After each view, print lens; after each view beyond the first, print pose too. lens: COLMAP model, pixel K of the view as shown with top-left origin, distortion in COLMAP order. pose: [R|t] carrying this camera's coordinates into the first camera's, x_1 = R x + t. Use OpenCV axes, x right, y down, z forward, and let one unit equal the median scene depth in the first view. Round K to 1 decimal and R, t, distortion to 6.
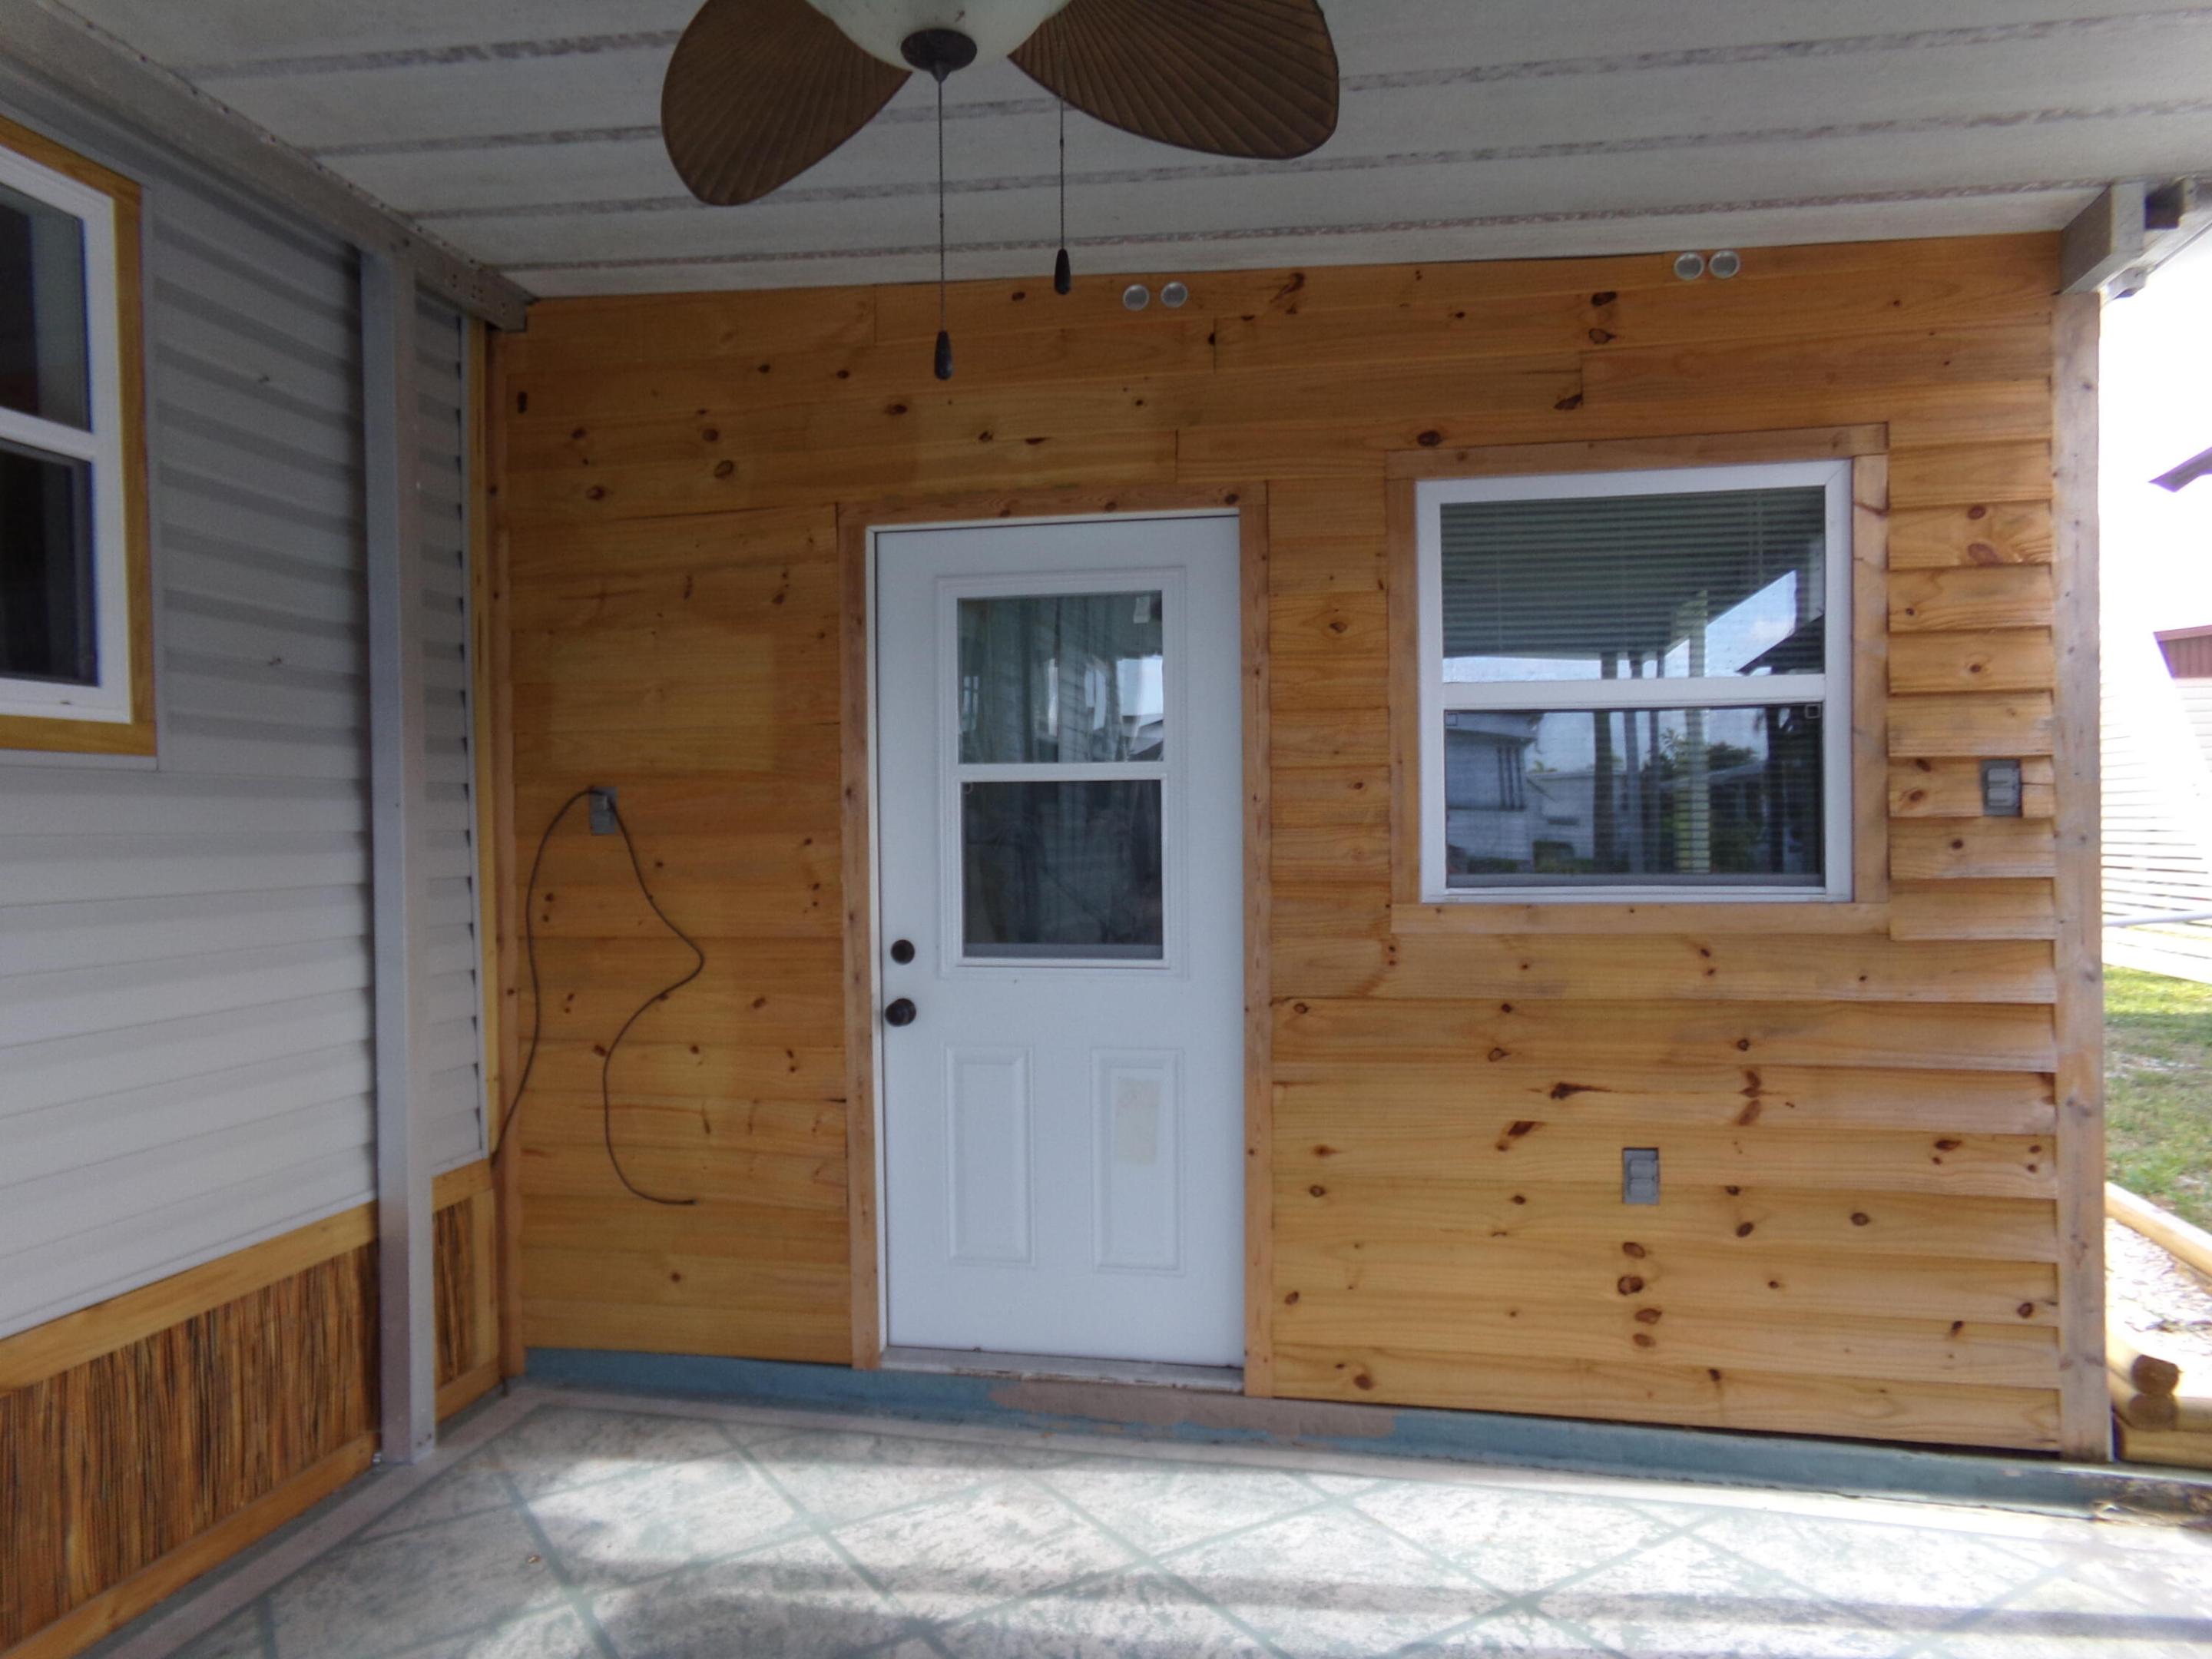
lens RADIAL K [[1516.2, 0, 1106.0], [0, 1516.2, 829.5], [0, 0, 1]] dist [0.042755, 0.002624]
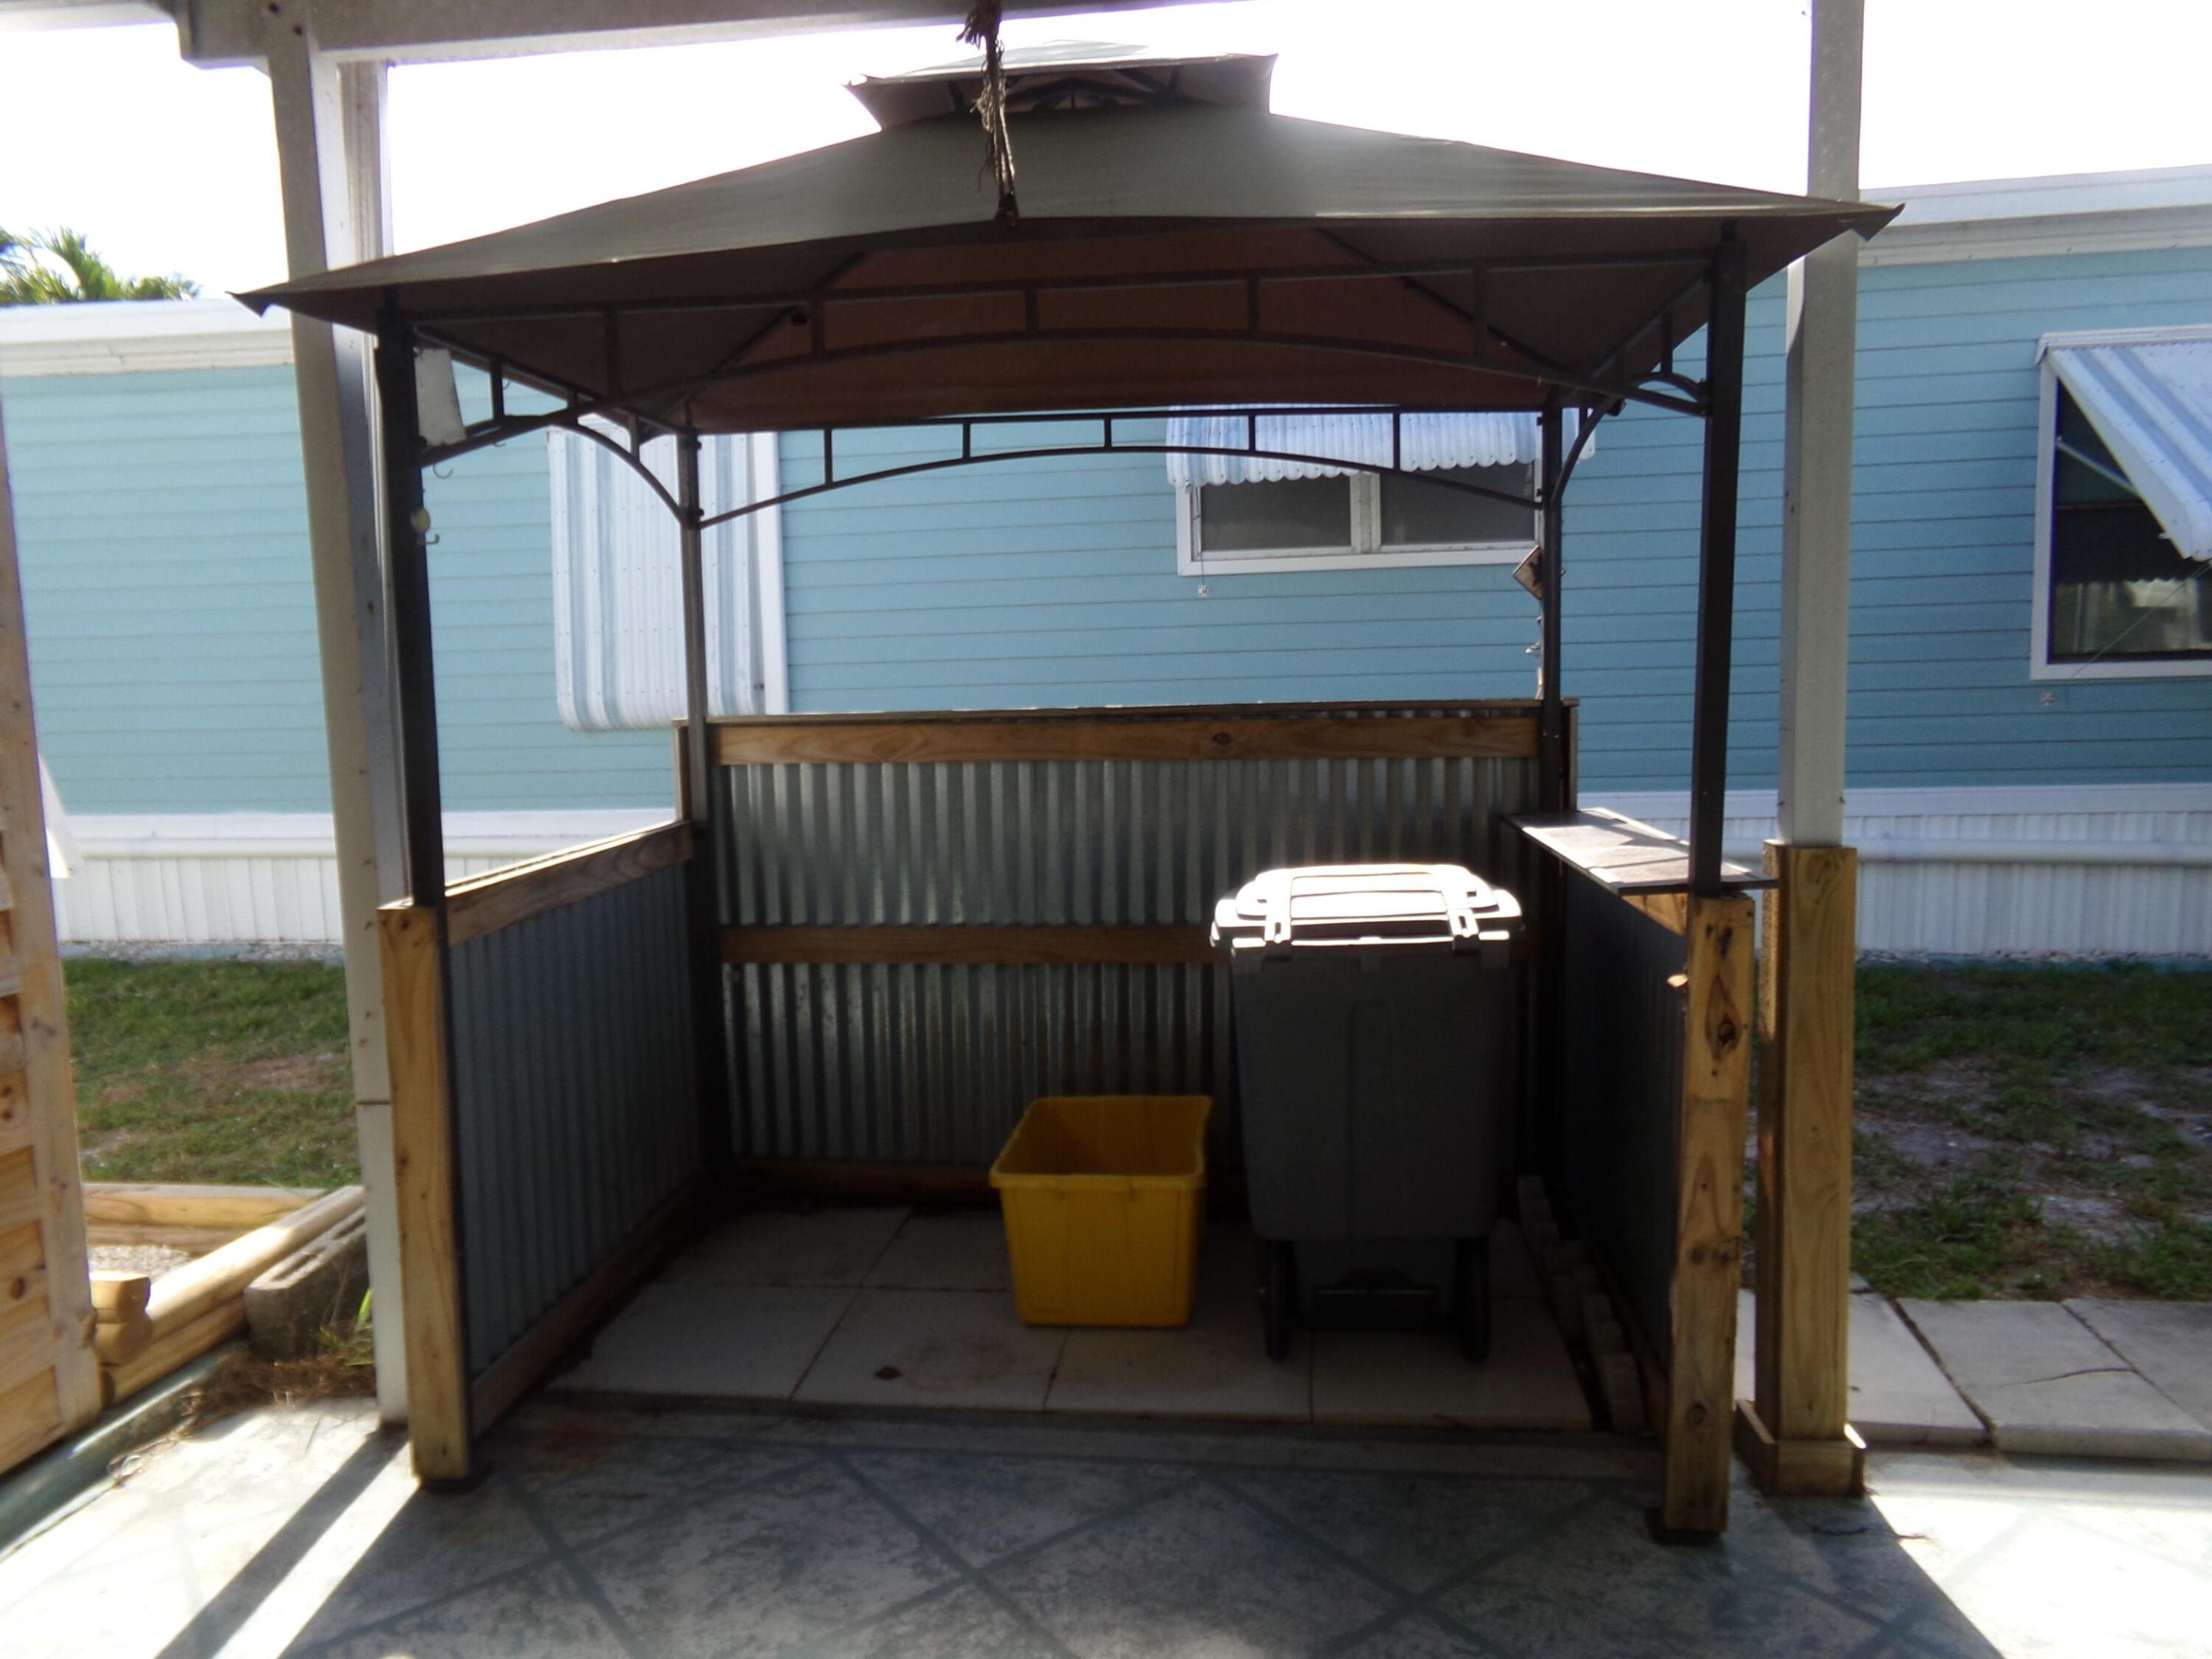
lens RADIAL K [[1516.2, 0, 1106.0], [0, 1516.2, 829.5], [0, 0, 1]] dist [0.042755, 0.002624]
pose [[-0.067475, -0.086664, 0.993950, -0.235450], [0.035082, 0.995398, 0.089172, 0.018261], [-0.997104, 0.040887, -0.064124, 0.475798]]
